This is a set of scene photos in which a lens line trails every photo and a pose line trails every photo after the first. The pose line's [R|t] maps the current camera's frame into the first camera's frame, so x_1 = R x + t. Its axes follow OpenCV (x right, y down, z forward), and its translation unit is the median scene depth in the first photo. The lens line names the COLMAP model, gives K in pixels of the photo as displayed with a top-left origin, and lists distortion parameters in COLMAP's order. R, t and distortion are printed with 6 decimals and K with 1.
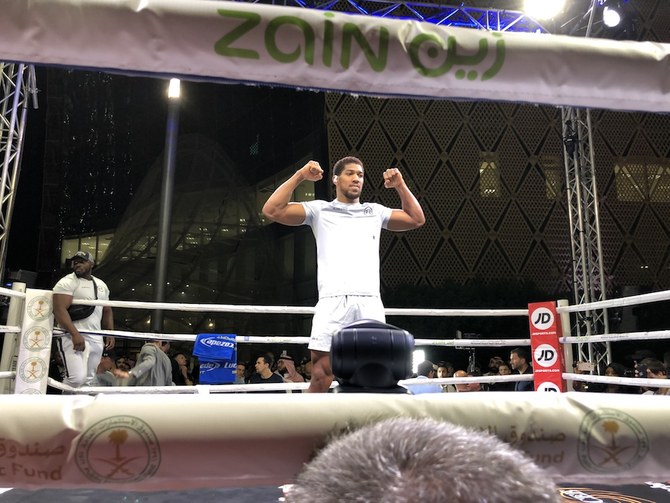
lens RADIAL K [[553.1, 0, 335.0], [0, 553.1, 251.5], [0, 0, 1]] dist [0.032150, -0.001645]
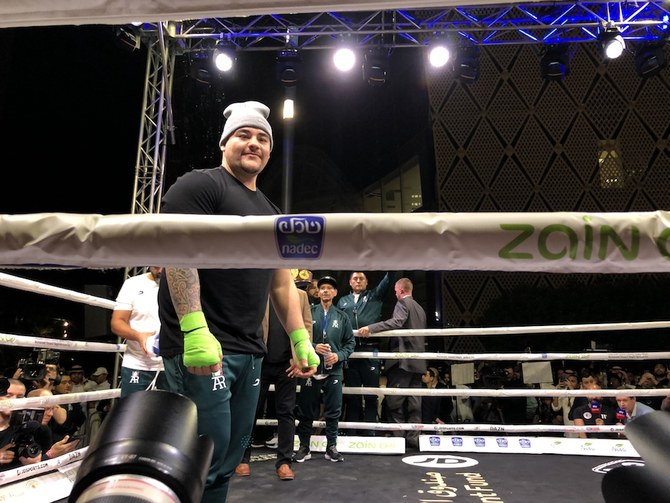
lens RADIAL K [[555.8, 0, 335.0], [0, 555.8, 251.5], [0, 0, 1]] dist [-0.010086, 0.010484]
pose [[0.980565, -0.042072, -0.191631, -0.020158], [0.041254, 0.999115, -0.008260, -0.022218], [0.191809, 0.000194, 0.981432, -0.020487]]
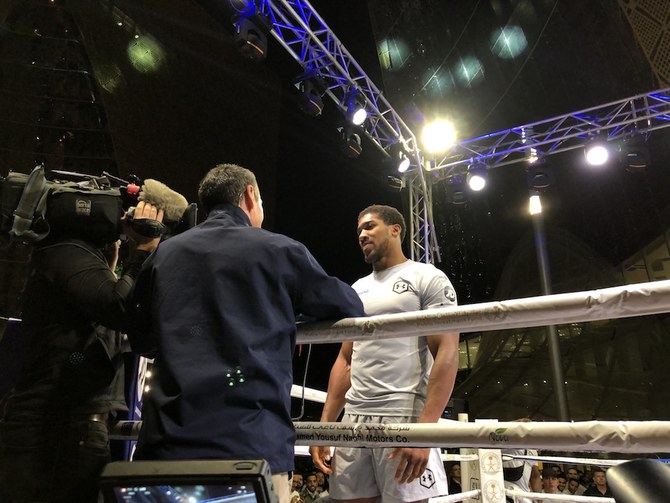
lens RADIAL K [[553.1, 0, 335.0], [0, 553.1, 251.5], [0, 0, 1]] dist [0.032150, -0.001645]
pose [[0.802047, -0.221416, -0.554703, -0.046339], [0.123856, 0.970215, -0.208189, -0.064711], [0.584277, 0.098274, 0.805582, -0.156136]]
